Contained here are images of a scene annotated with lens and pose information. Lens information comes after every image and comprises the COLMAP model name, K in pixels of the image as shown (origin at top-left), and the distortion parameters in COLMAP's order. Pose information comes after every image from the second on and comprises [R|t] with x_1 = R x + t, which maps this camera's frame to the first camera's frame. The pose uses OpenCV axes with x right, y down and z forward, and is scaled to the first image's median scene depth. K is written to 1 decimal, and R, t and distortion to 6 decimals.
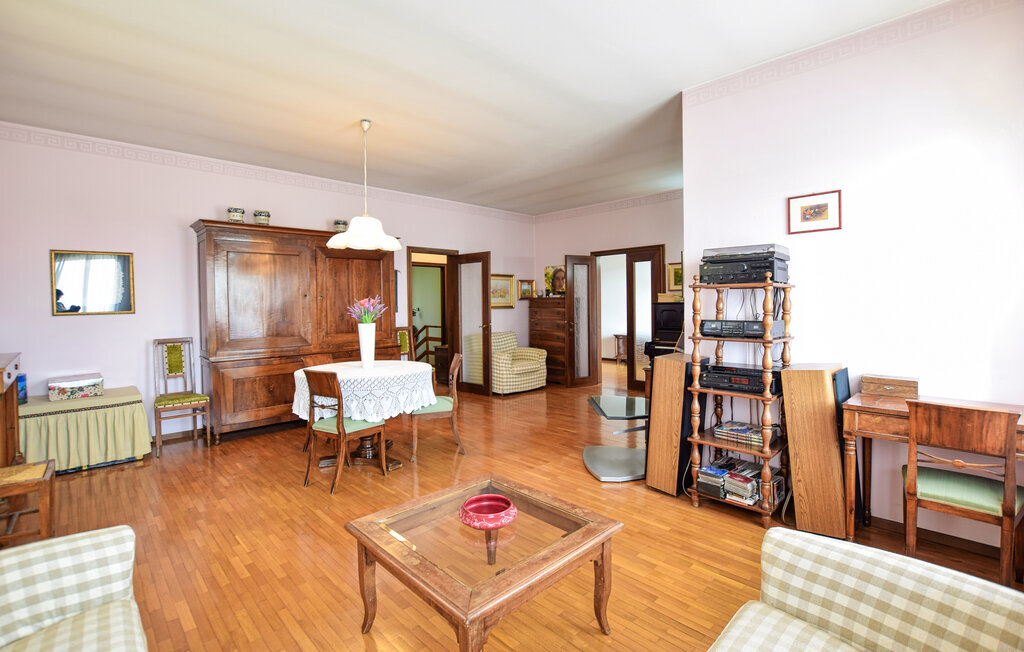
lens RADIAL K [[460.8, 0, 513.4], [0, 460.8, 323.7], [0, 0, 1]] dist [-0.004323, -0.000143]
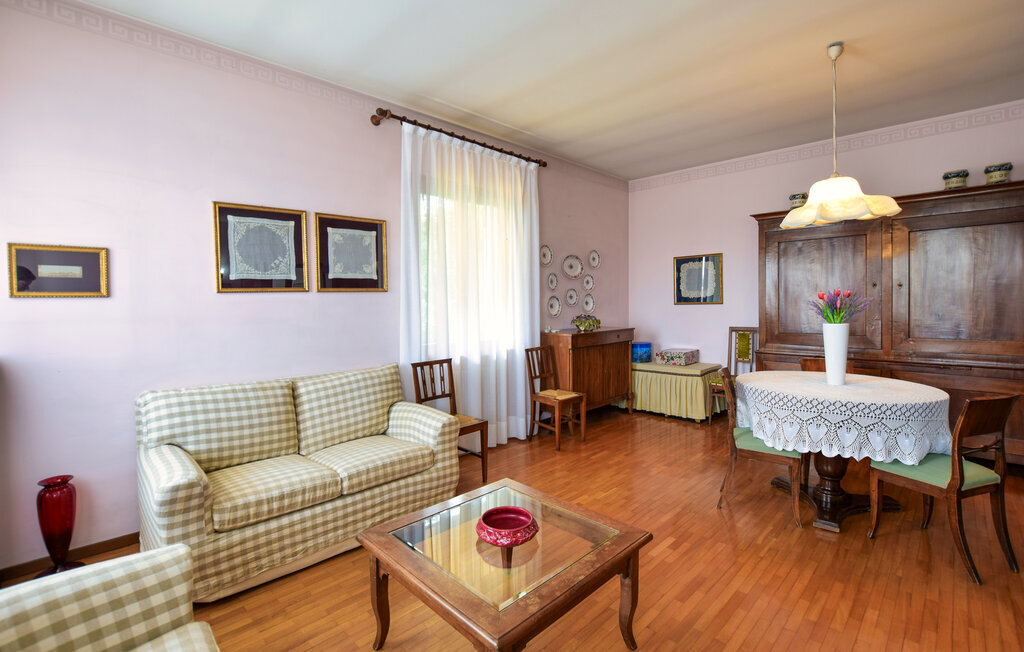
lens RADIAL K [[460.8, 0, 493.1], [0, 460.8, 316.7], [0, 0, 1]] dist [-0.004323, -0.000143]
pose [[0.001032, 0.046015, -0.998940, 0.389584], [-0.030783, 0.998469, 0.045961, -0.026734], [0.999526, 0.030703, 0.002447, 0.421189]]
